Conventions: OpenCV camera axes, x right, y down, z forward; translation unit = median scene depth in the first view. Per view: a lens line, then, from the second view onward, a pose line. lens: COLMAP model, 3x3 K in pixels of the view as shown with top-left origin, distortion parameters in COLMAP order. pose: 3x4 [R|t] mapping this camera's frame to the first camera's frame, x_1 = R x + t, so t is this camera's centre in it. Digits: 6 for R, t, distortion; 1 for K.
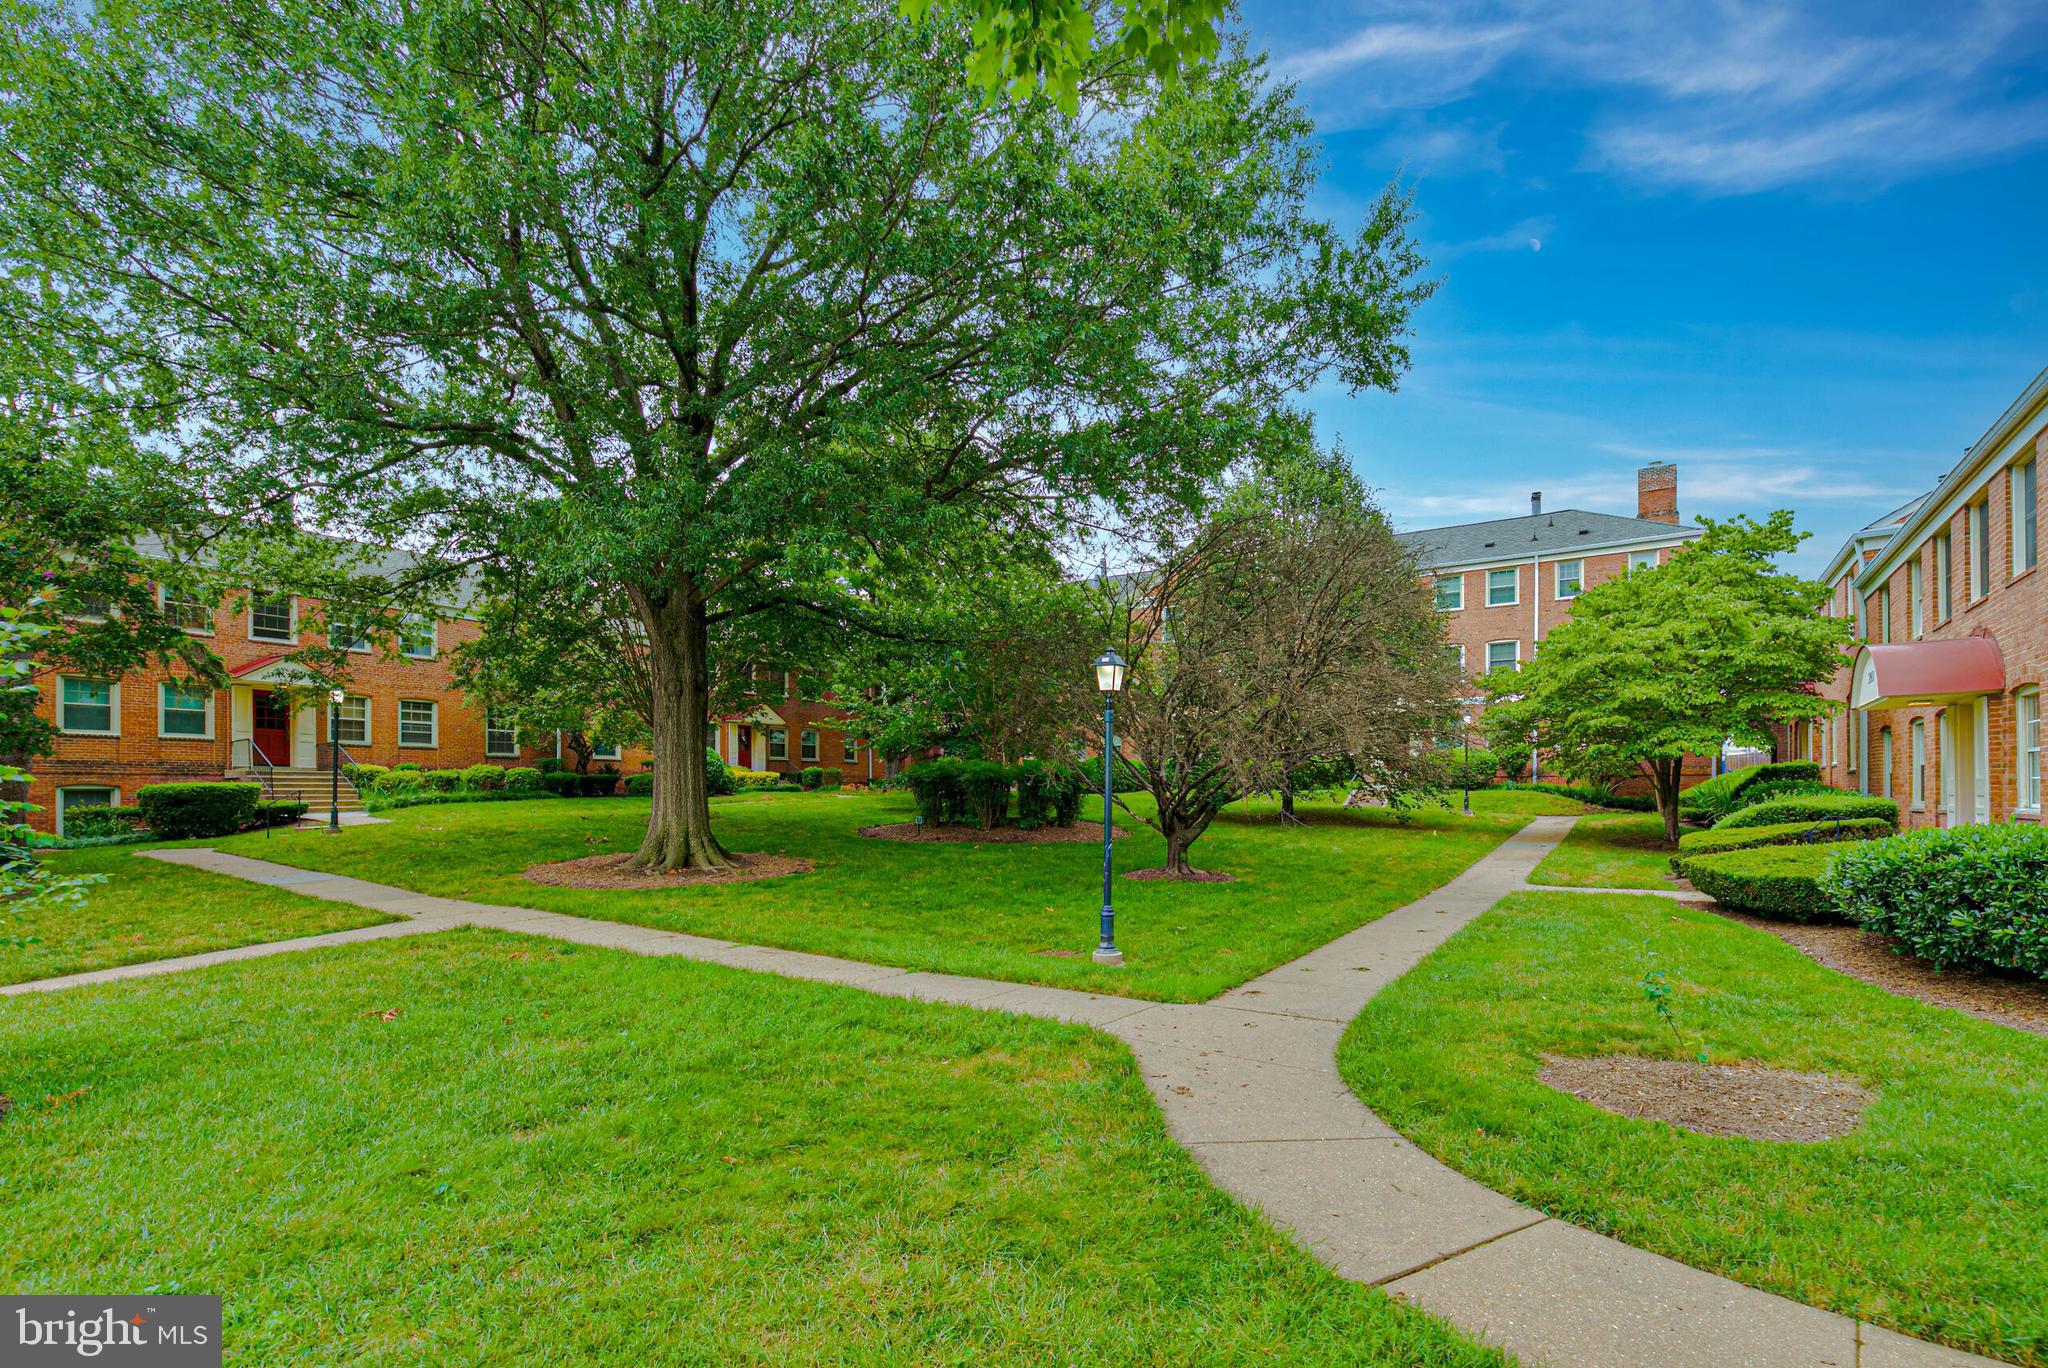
lens RADIAL K [[915.4, 0, 1023.1], [0, 915.4, 684.7], [0, 0, 1]] dist [0.006852, -0.001882]
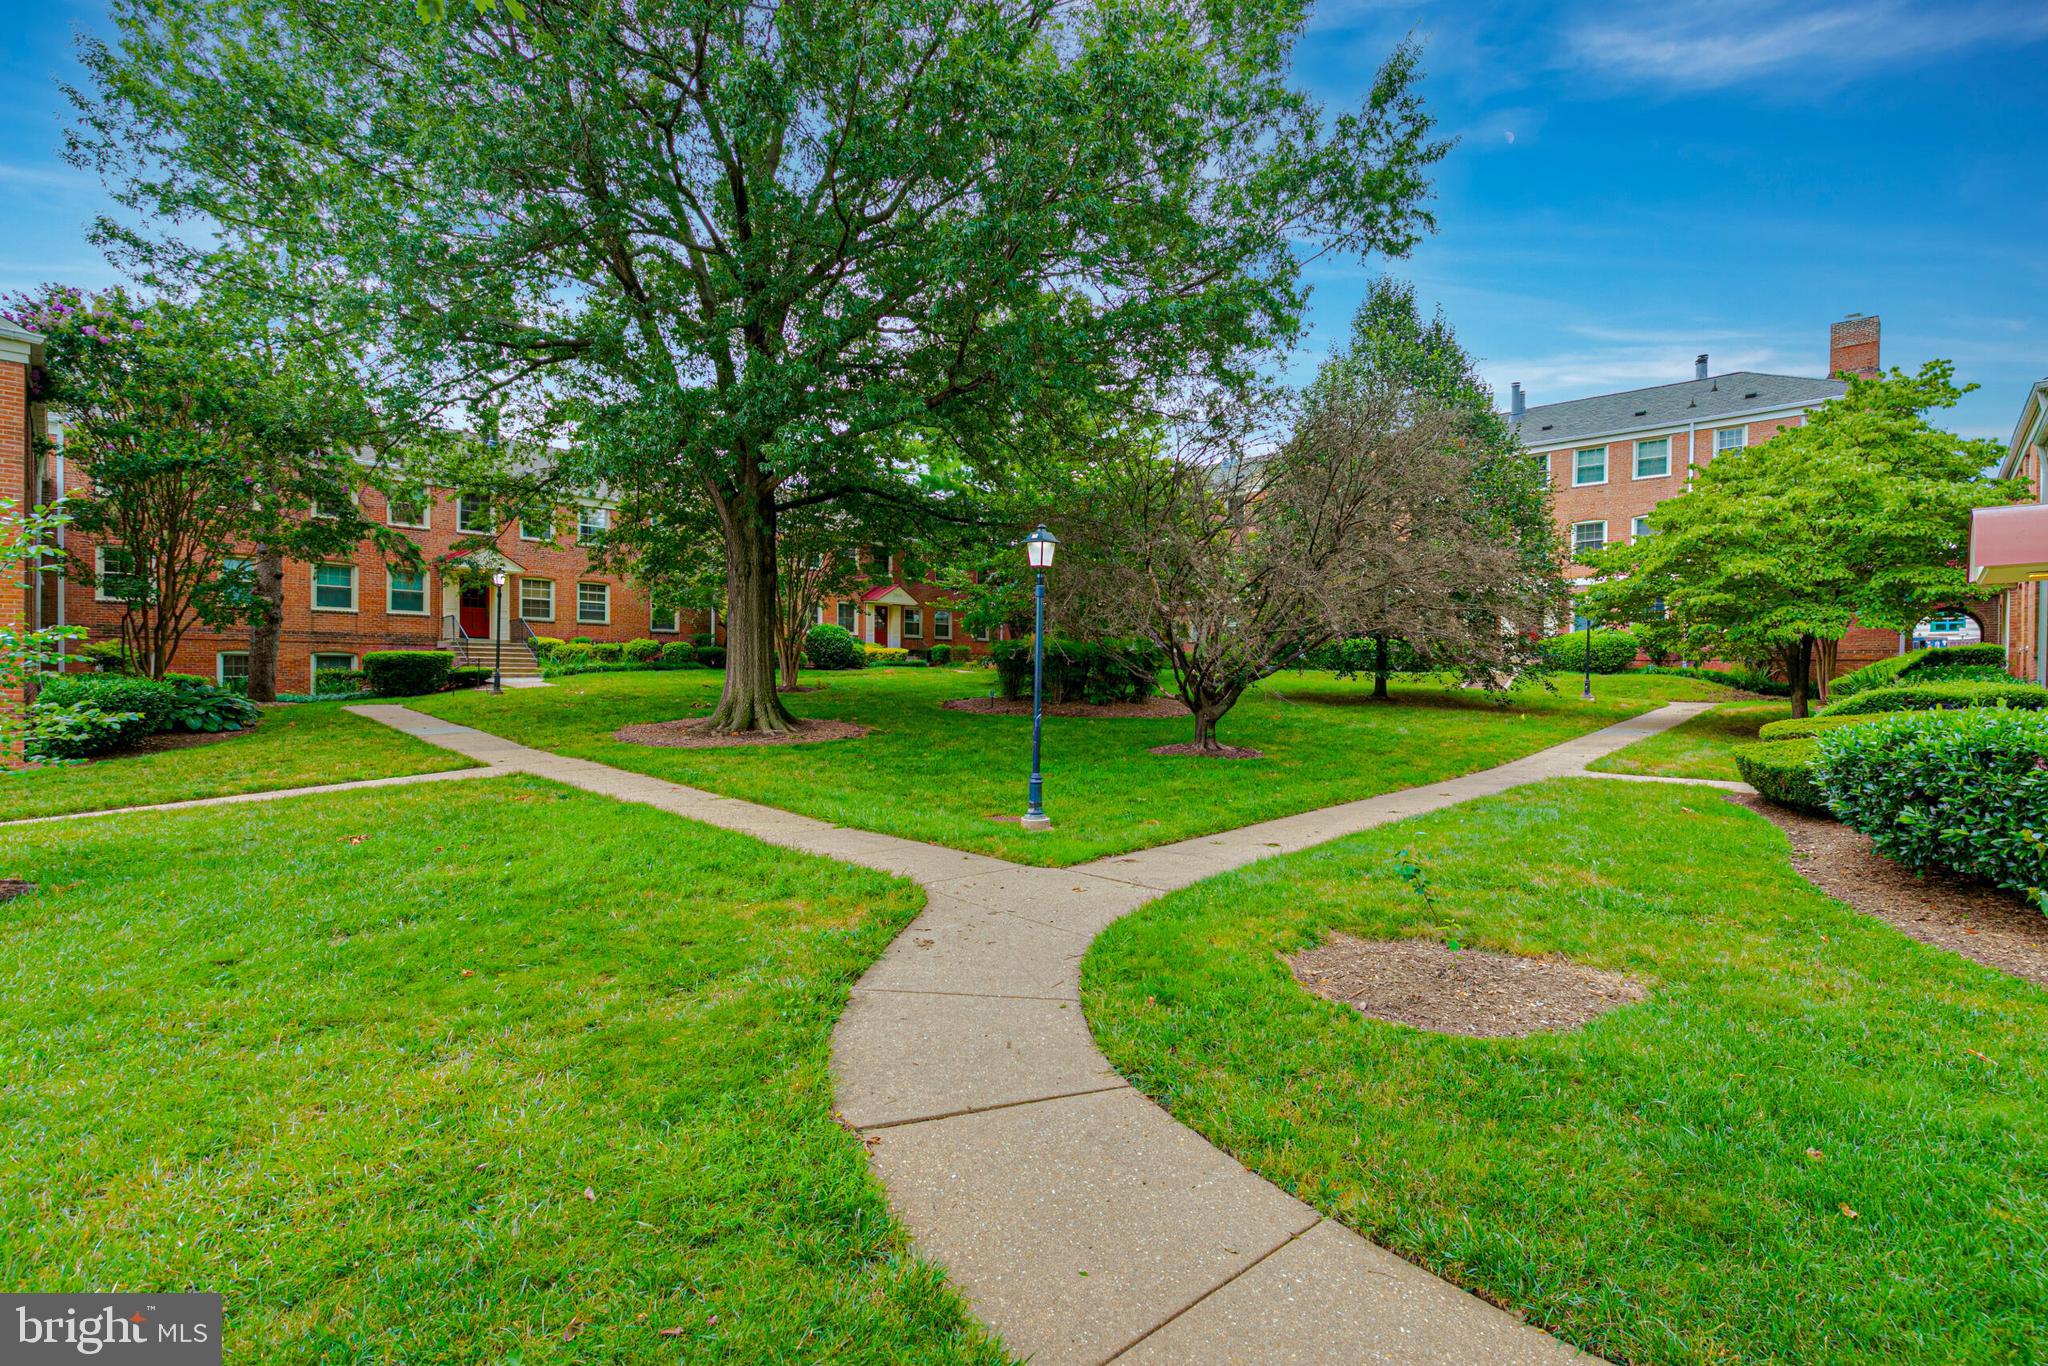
lens RADIAL K [[877.3, 0, 1024.5], [0, 877.3, 577.3], [0, 0, 1]] dist [-0.000967, 0.000055]
pose [[0.984048, -0.005431, -0.177819, 0.117658], [0.007276, 0.999926, 0.009725, 0.004689], [0.177753, -0.010863, 0.984015, 0.011512]]
